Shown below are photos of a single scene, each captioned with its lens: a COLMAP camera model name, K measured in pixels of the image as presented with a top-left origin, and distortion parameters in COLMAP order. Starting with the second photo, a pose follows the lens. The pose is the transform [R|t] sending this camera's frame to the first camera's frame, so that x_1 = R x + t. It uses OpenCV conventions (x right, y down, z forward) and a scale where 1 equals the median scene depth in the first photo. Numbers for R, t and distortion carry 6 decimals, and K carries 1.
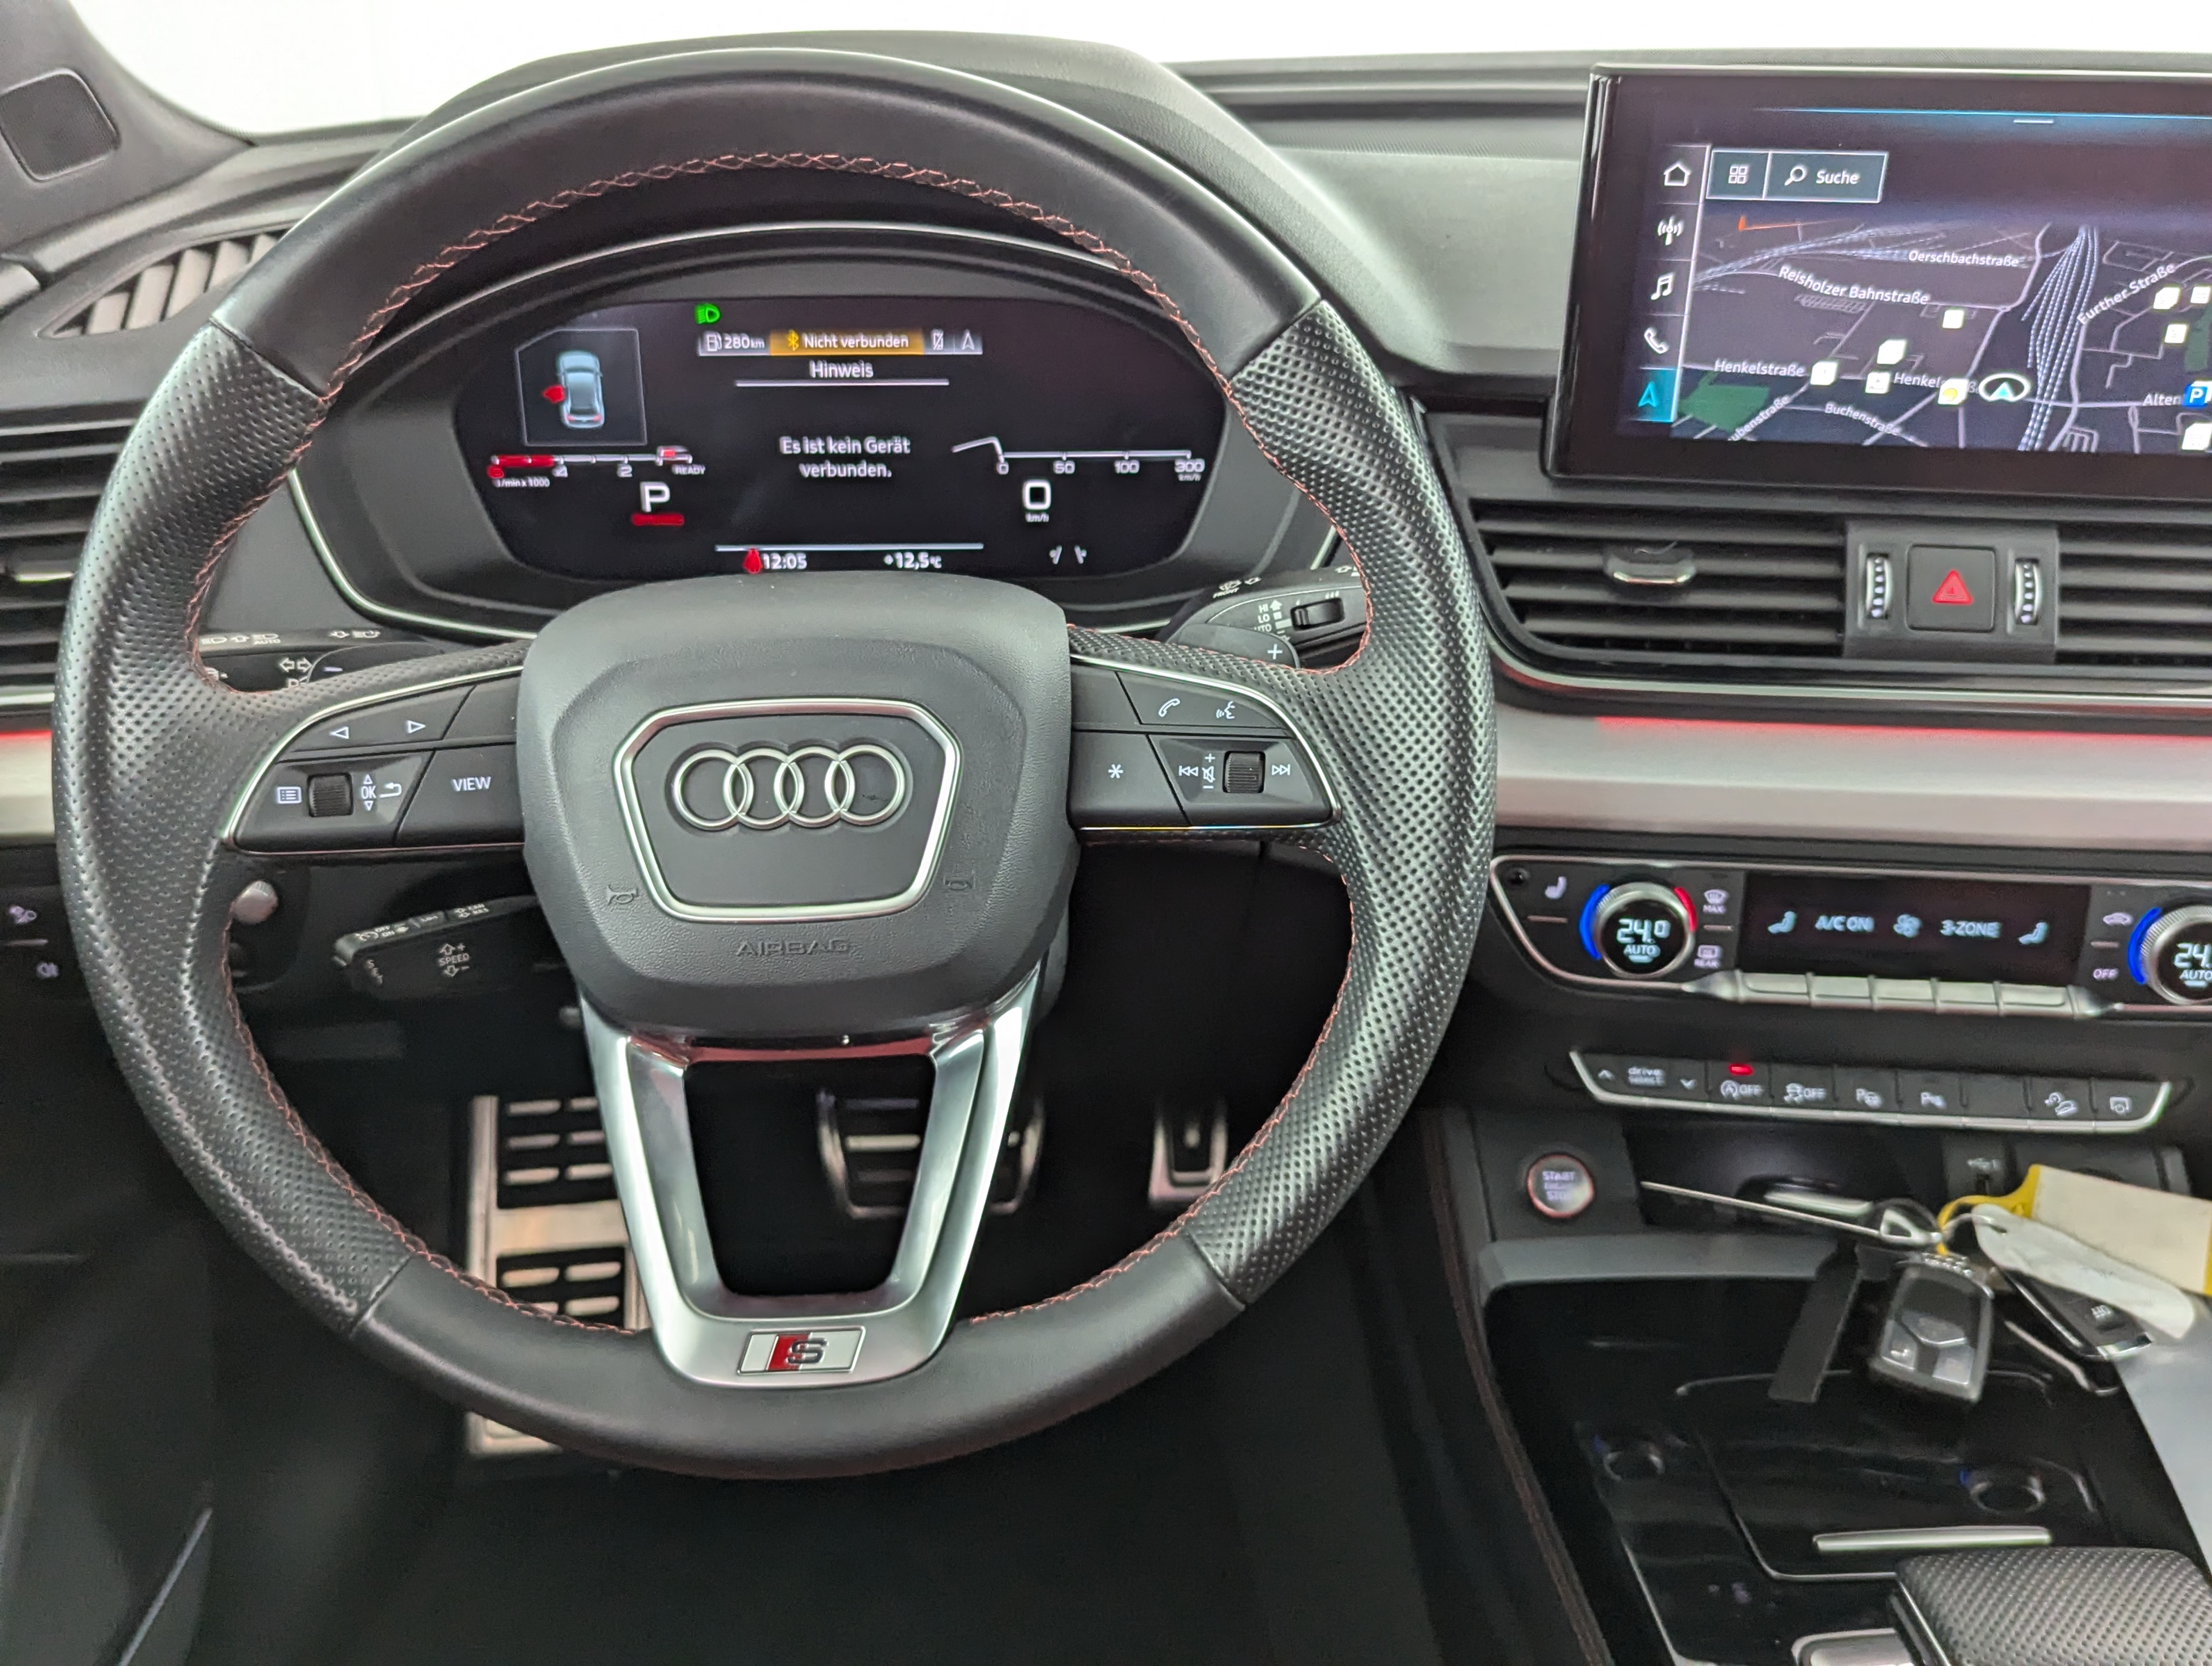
lens RADIAL K [[1993.1, 0, 1108.7], [0, 1993.1, 783.4], [0, 0, 1]] dist [0.041723, -0.028770]
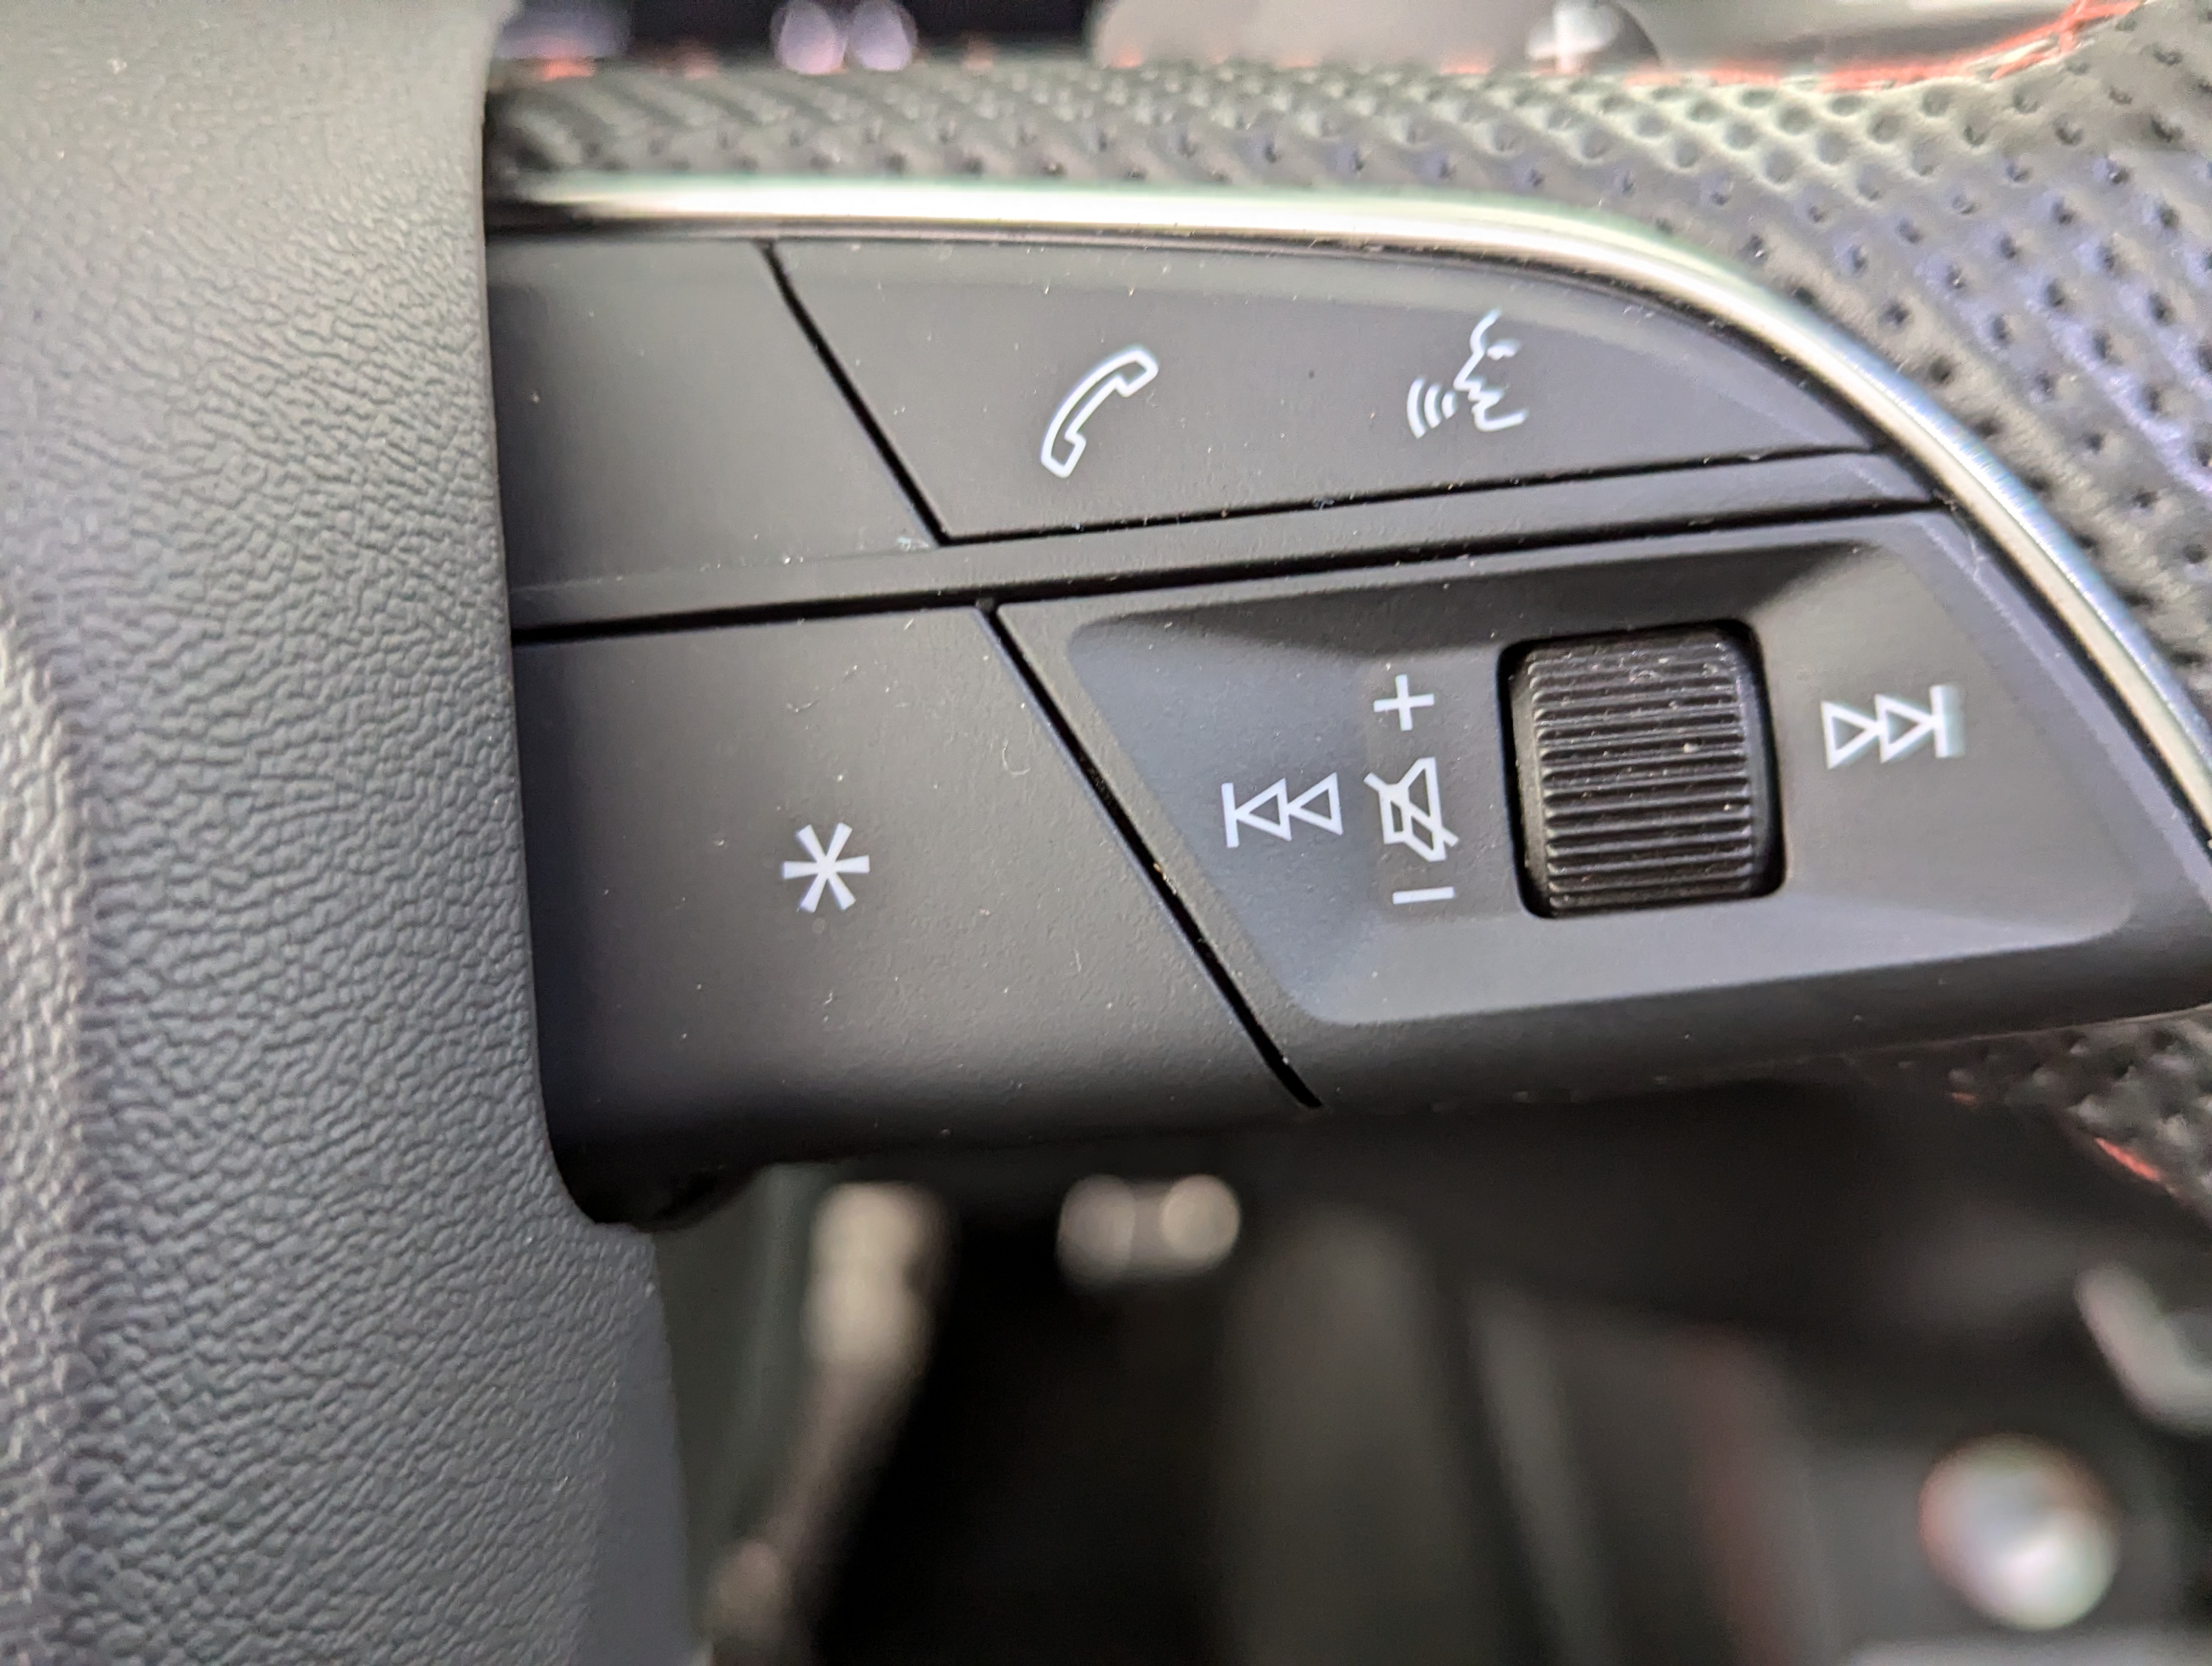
lens RADIAL K [[2089.2, 0, 1149.8], [0, 2089.2, 833.1], [0, 0, 1]] dist [0.005845, -0.005655]
pose [[0.988088, -0.152717, 0.018960, 0.020787], [0.145698, 0.968026, 0.204199, -0.031217], [-0.049539, -0.199005, 0.978746, 0.662668]]
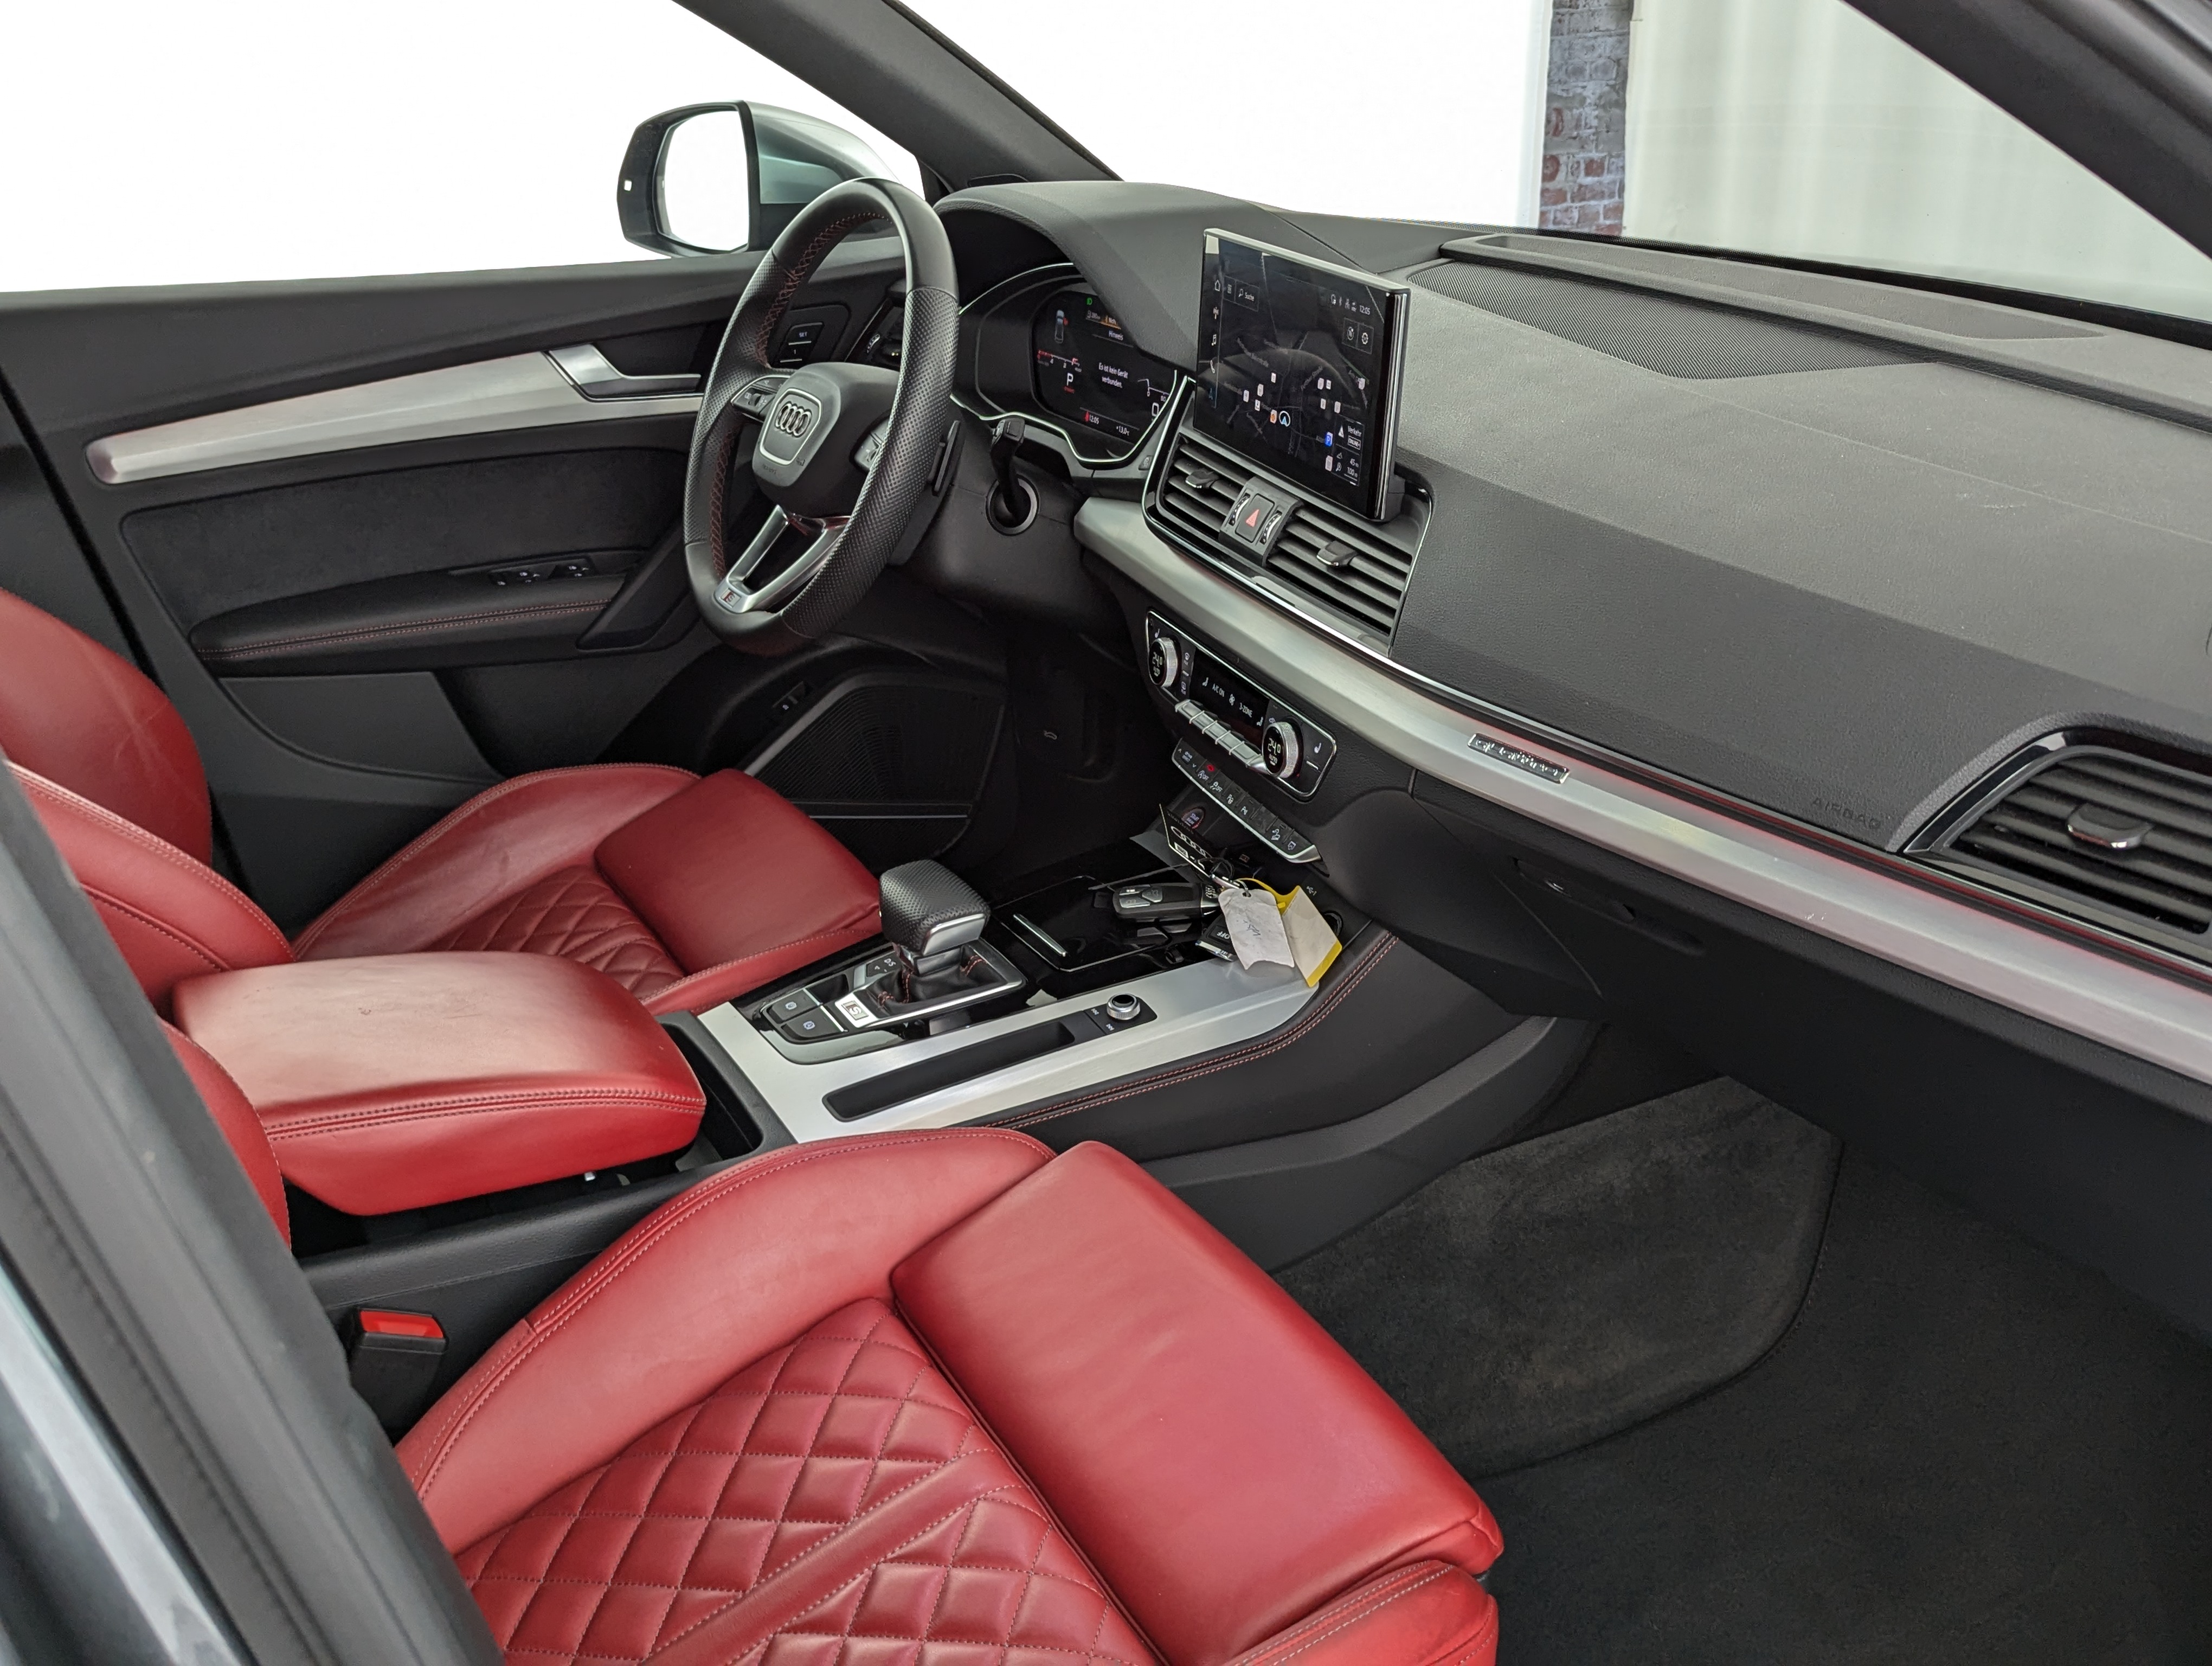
lens RADIAL K [[2010.0, 0, 1064.8], [0, 2010.0, 830.5], [0, 0, 1]] dist [0.038480, -0.011526]
pose [[0.430527, 0.348297, -0.832668, 2.057287], [-0.352576, 0.914143, 0.200080, -0.146668], [0.830865, 0.207439, 0.516364, -0.078672]]
